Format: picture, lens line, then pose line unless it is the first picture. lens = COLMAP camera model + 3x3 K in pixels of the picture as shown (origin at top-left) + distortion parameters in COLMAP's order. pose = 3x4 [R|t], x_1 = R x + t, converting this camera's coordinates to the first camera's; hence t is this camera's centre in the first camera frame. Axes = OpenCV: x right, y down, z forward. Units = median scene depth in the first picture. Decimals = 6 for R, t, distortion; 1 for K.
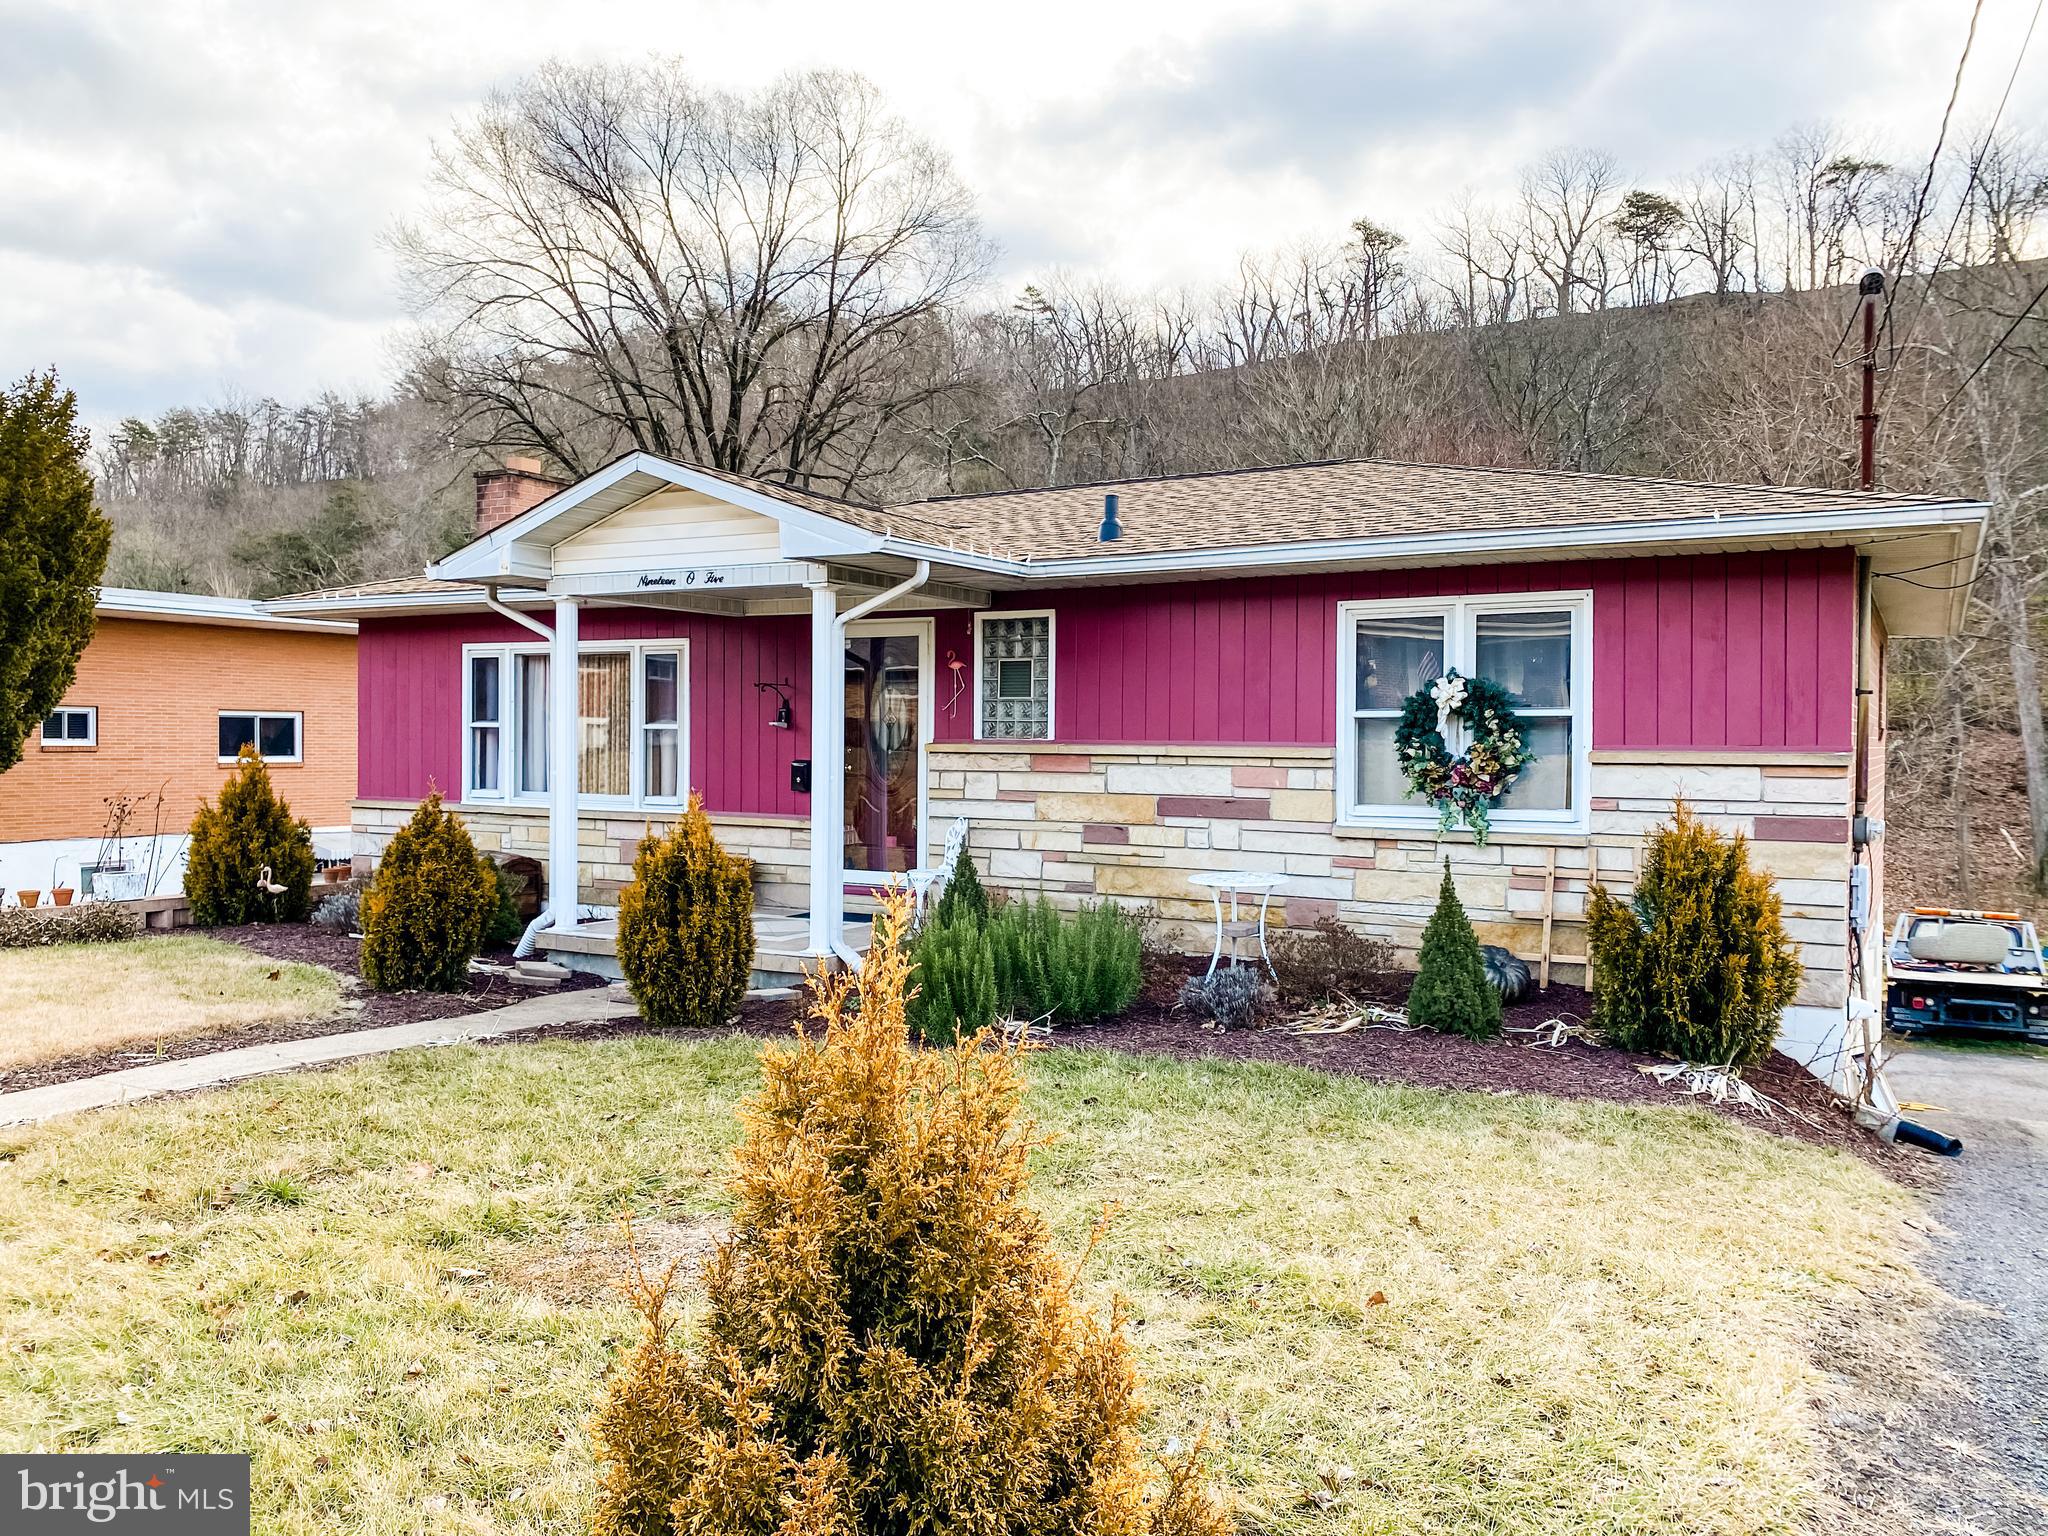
lens RADIAL K [[1584.7, 0, 995.8], [0, 1584.7, 681.6], [0, 0, 1]] dist [-0.022921, 0.020171]
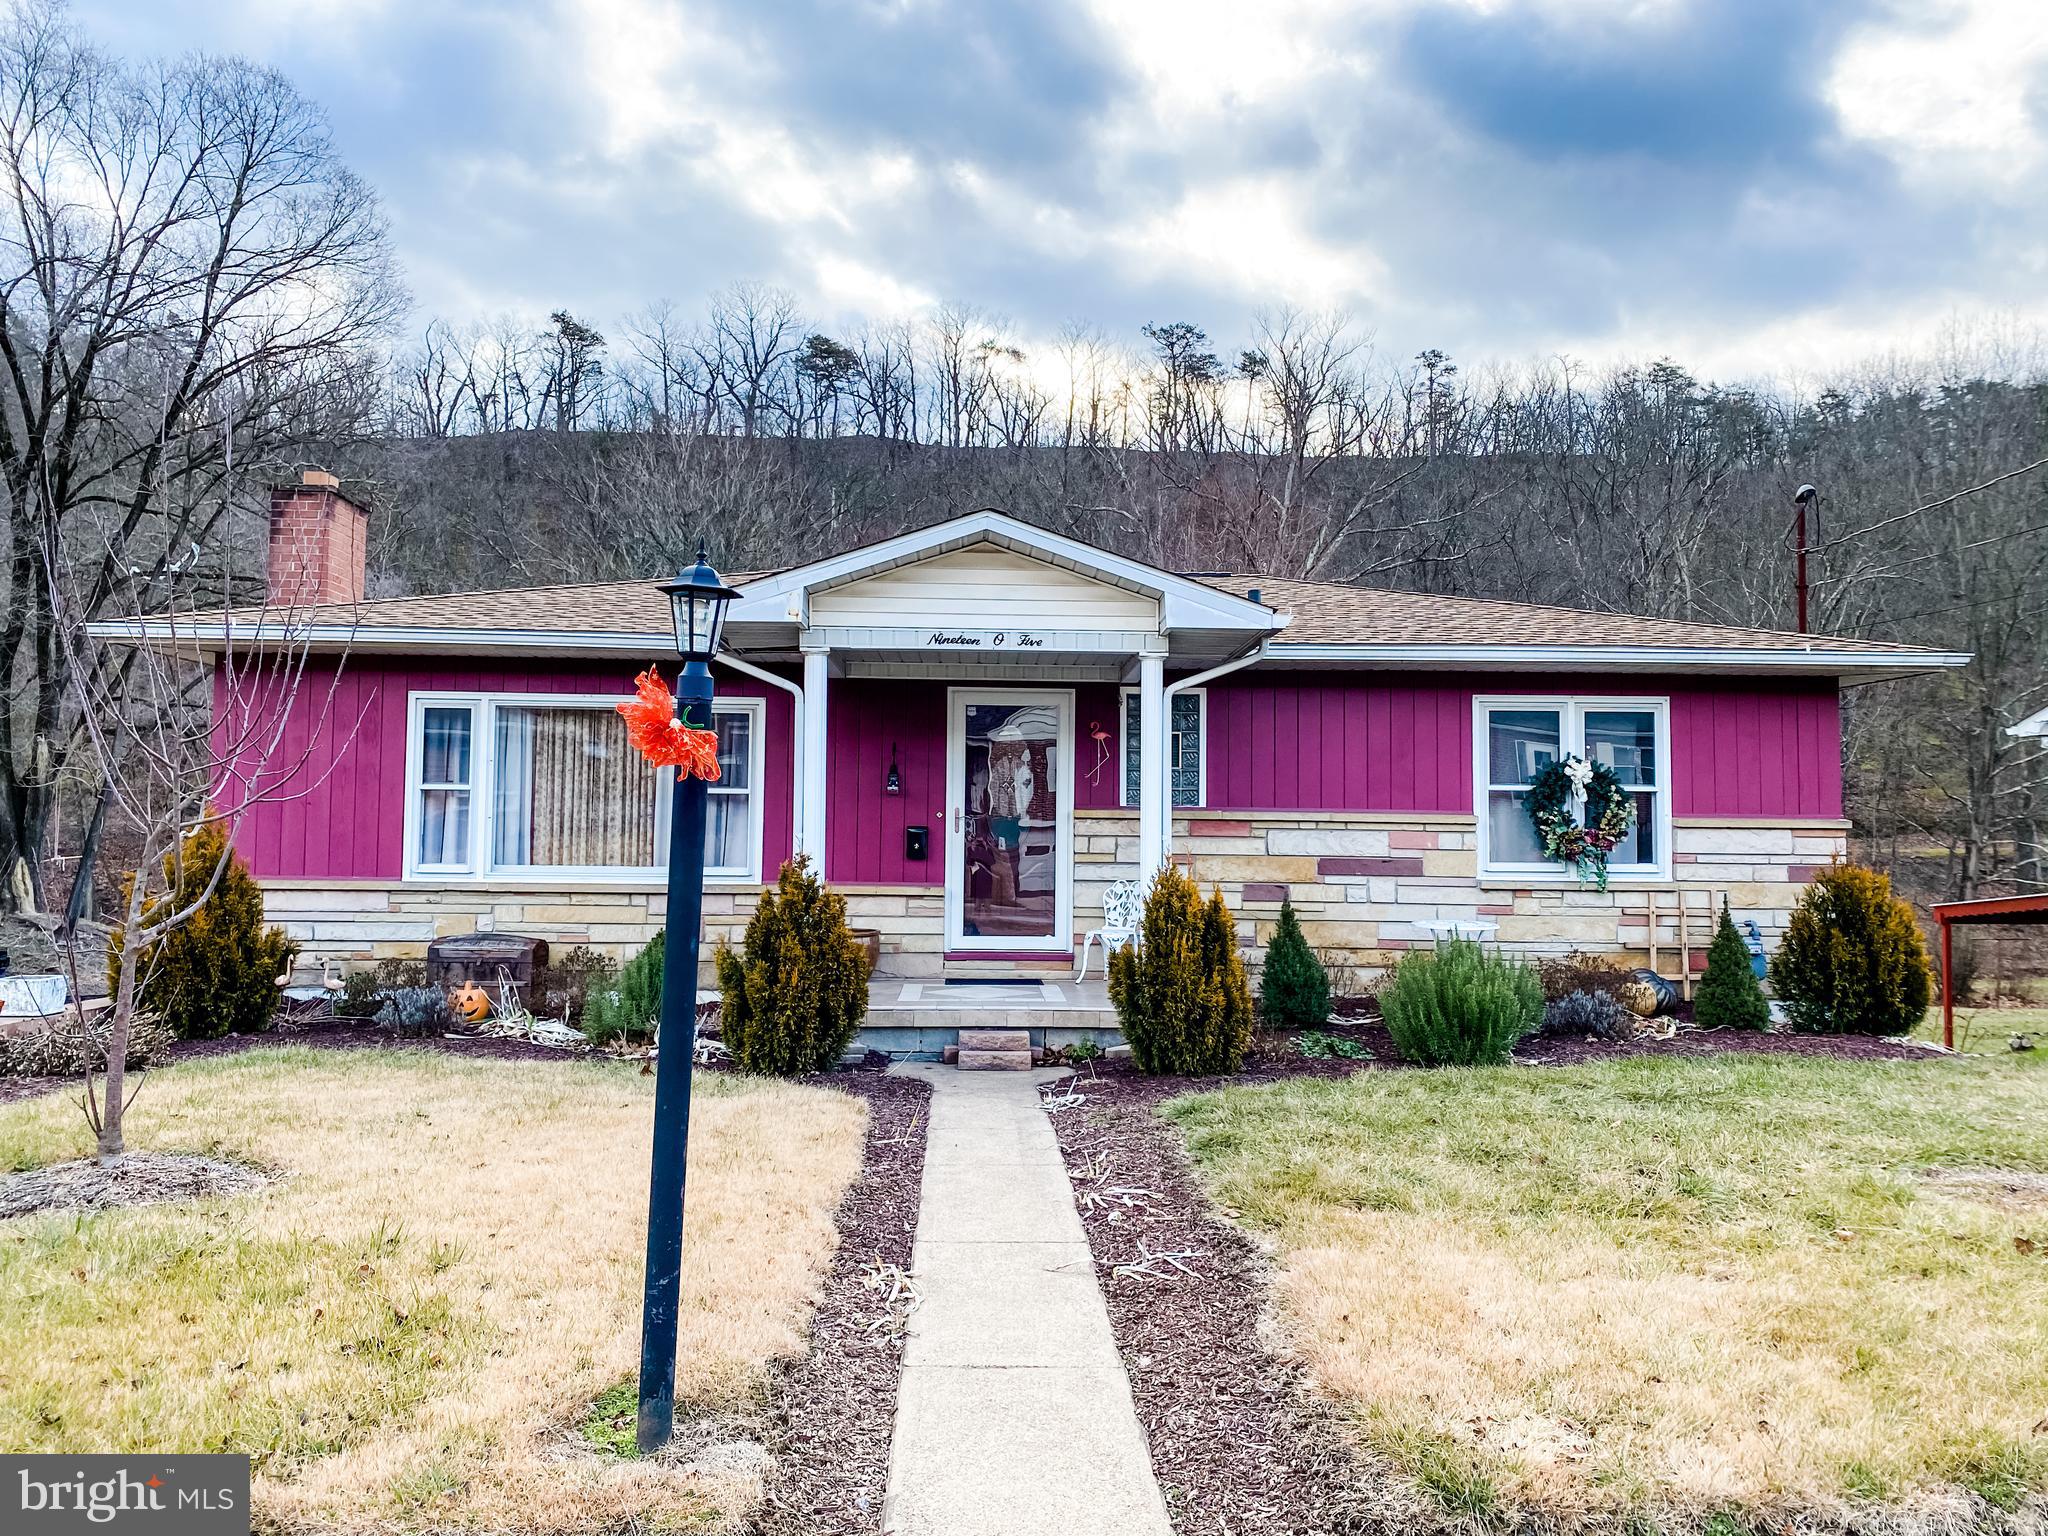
lens RADIAL K [[1584.7, 0, 942.9], [0, 1584.7, 750.9], [0, 0, 1]] dist [-0.022921, 0.020171]
pose [[0.850035, 0.033032, 0.525689, -0.738731], [-0.023554, 0.999417, -0.024712, 0.030829], [-0.526199, 0.008624, 0.850318, 0.178034]]
